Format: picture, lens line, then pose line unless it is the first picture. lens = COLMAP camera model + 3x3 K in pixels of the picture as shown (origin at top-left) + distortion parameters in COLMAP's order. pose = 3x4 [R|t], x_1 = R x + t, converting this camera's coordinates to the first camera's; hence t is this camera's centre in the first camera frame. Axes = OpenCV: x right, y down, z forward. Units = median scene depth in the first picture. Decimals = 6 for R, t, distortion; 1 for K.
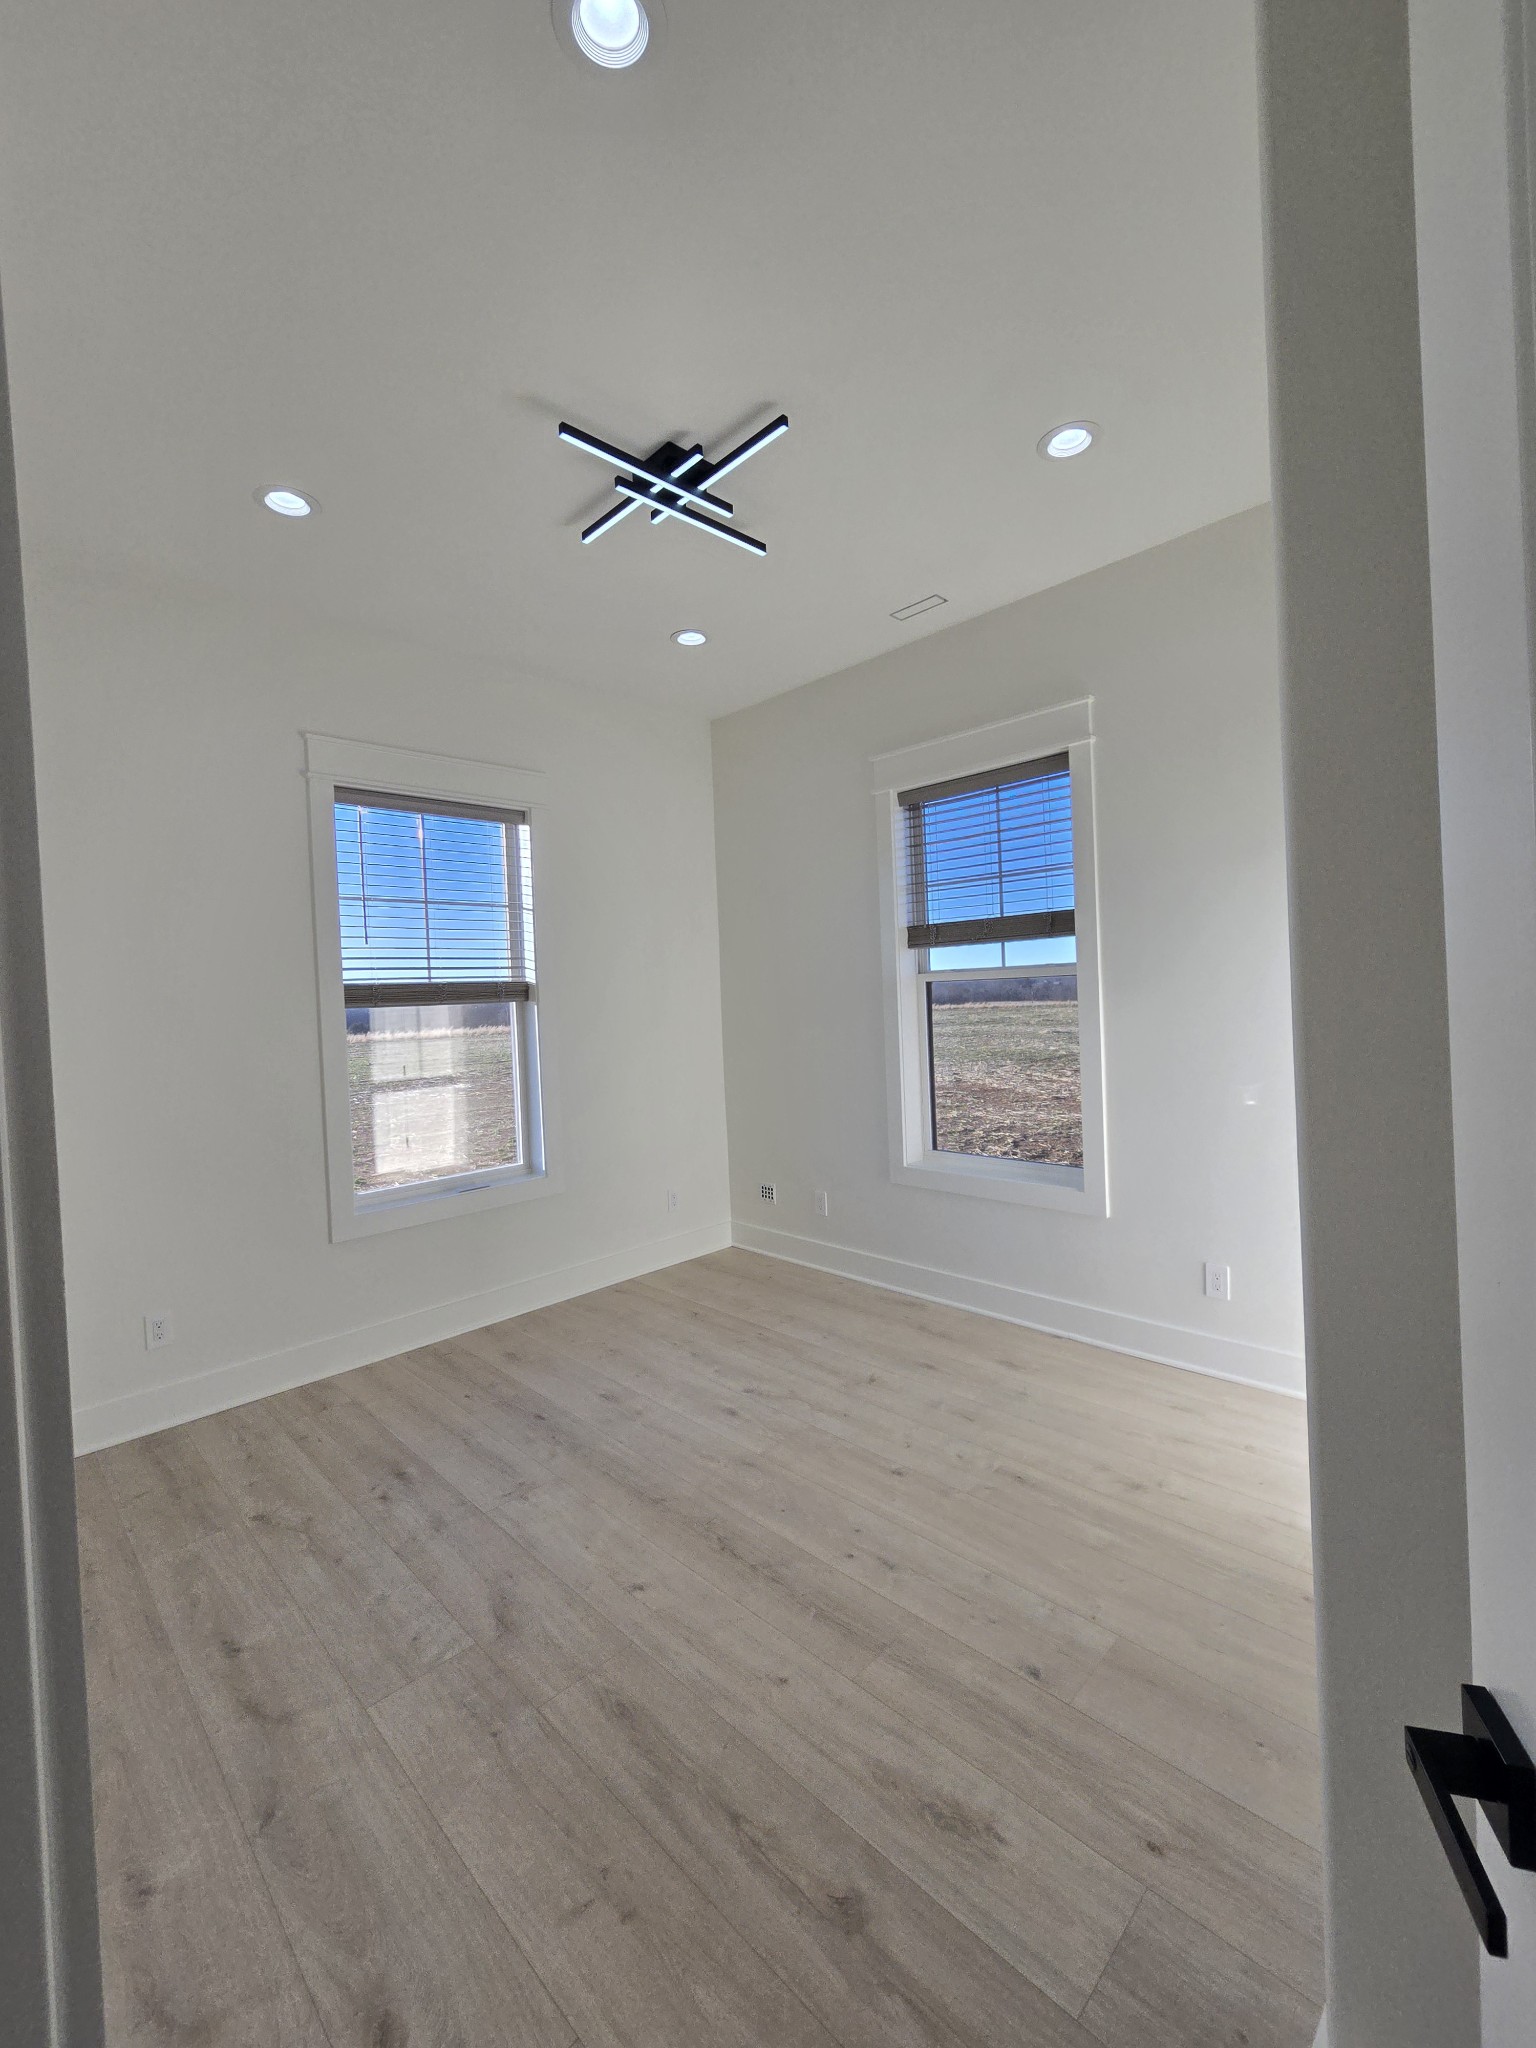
lens RADIAL K [[841.4, 0, 769.6], [0, 841.4, 1013.9], [0, 0, 1]] dist [-0.003157, 0.000257]
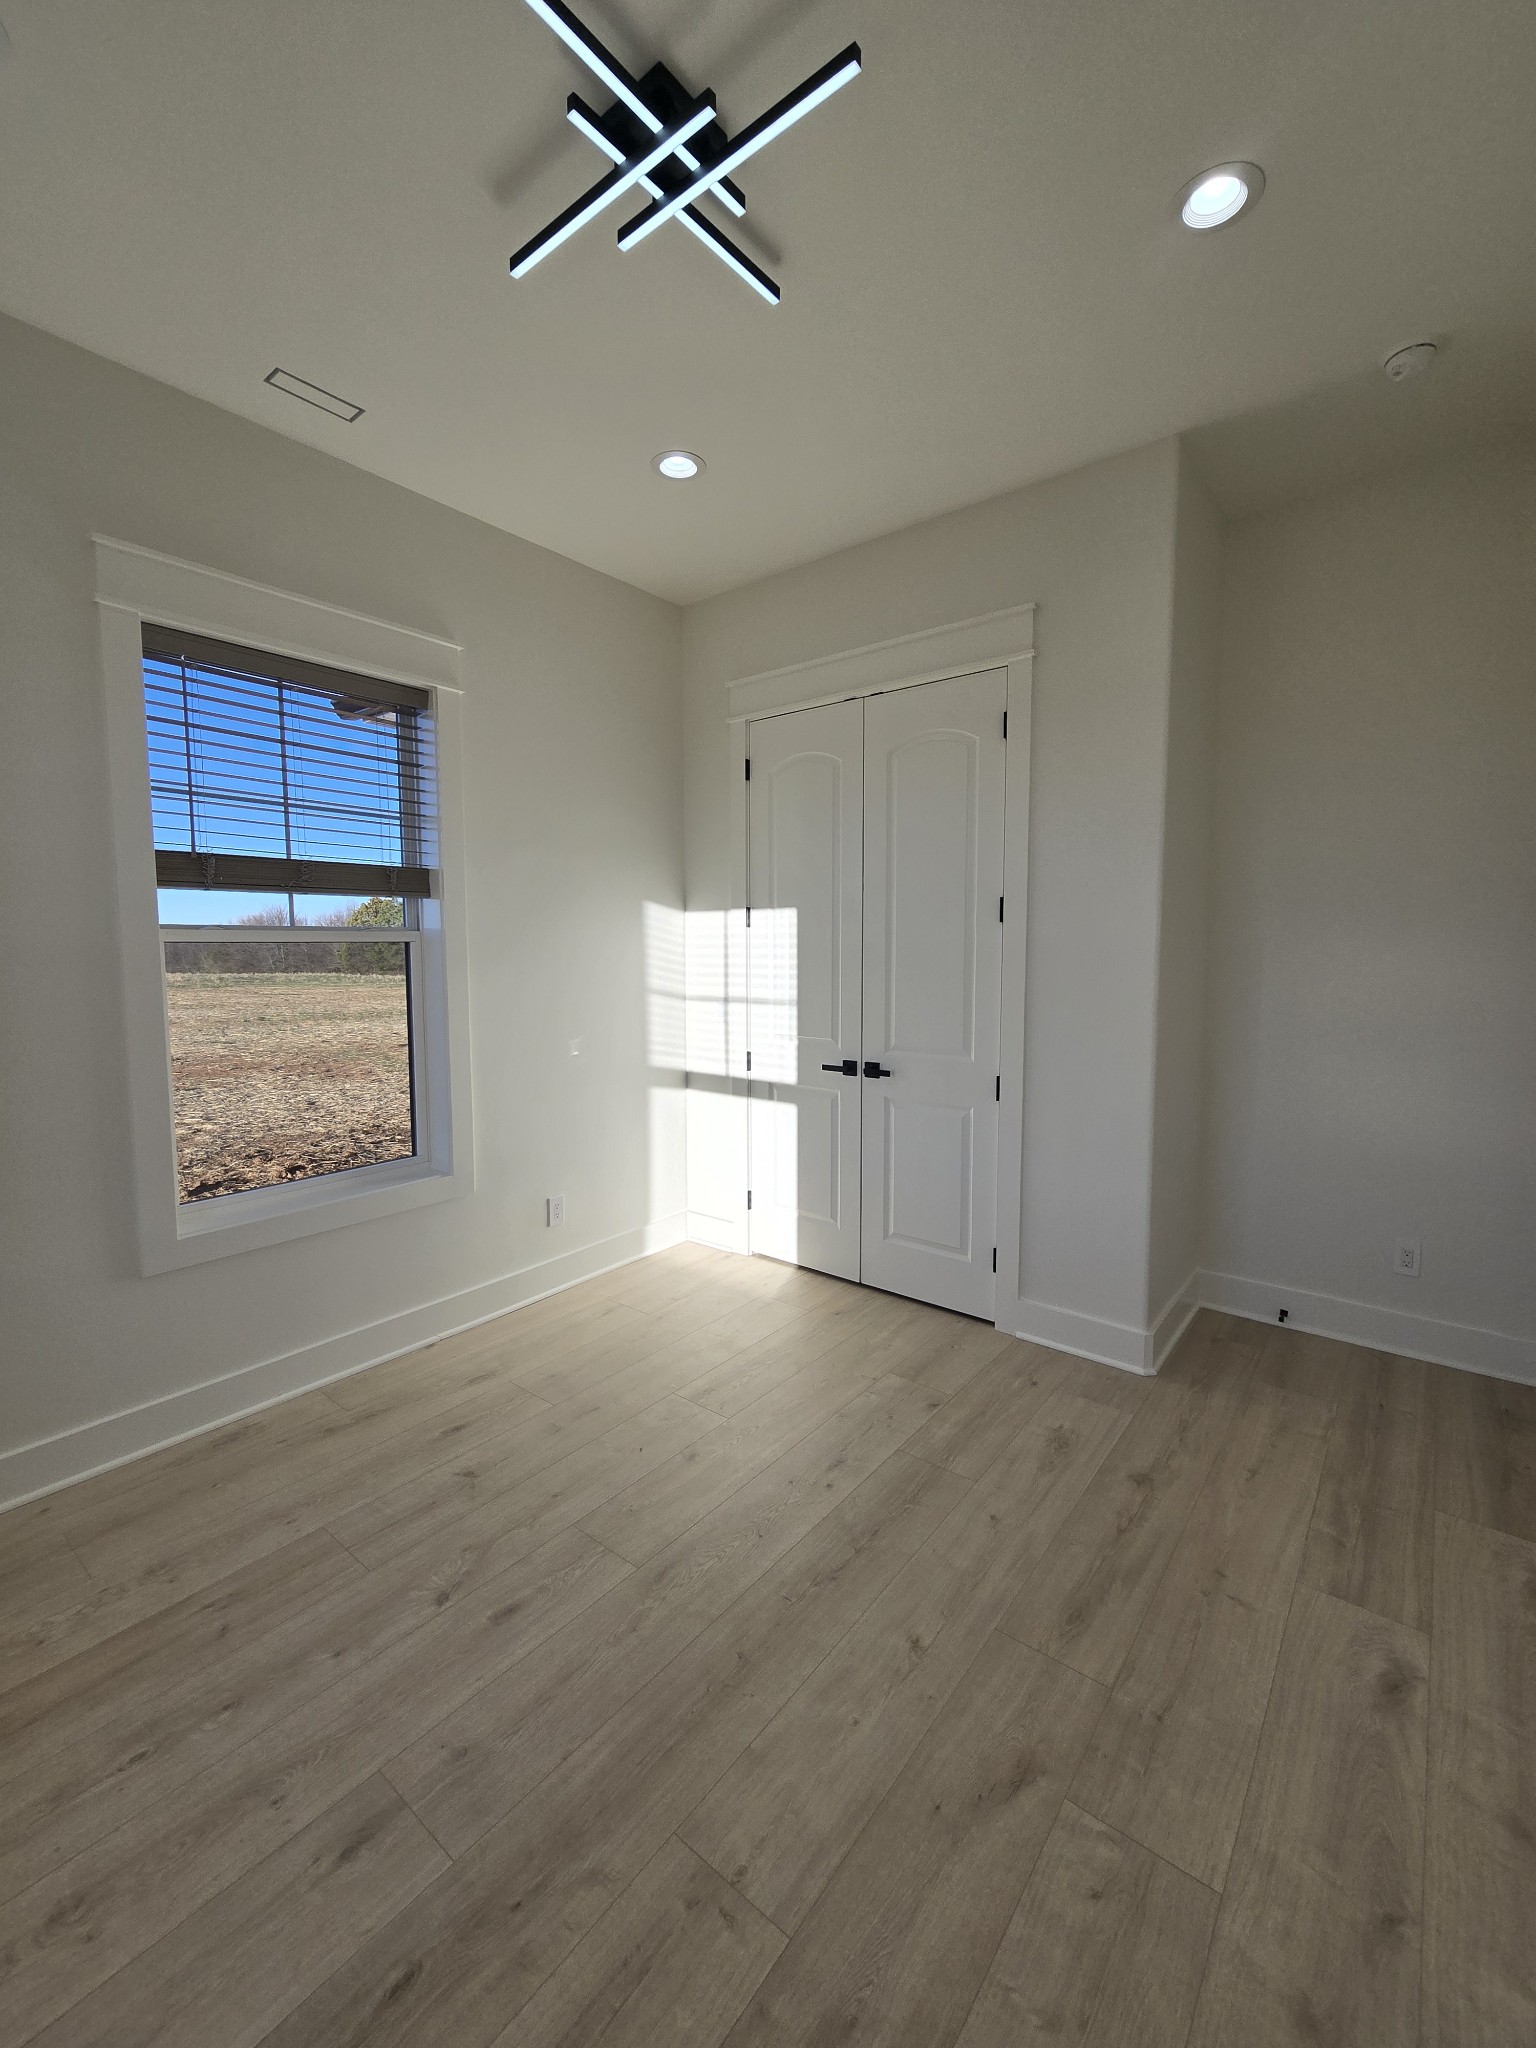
lens RADIAL K [[841.4, 0, 769.6], [0, 841.4, 1013.9], [0, 0, 1]] dist [-0.003157, 0.000257]
pose [[-0.107801, -0.042739, 0.993253, -1.035773], [0.029659, 0.998493, 0.046184, 0.001024], [-0.993730, 0.034437, -0.106371, 1.313253]]
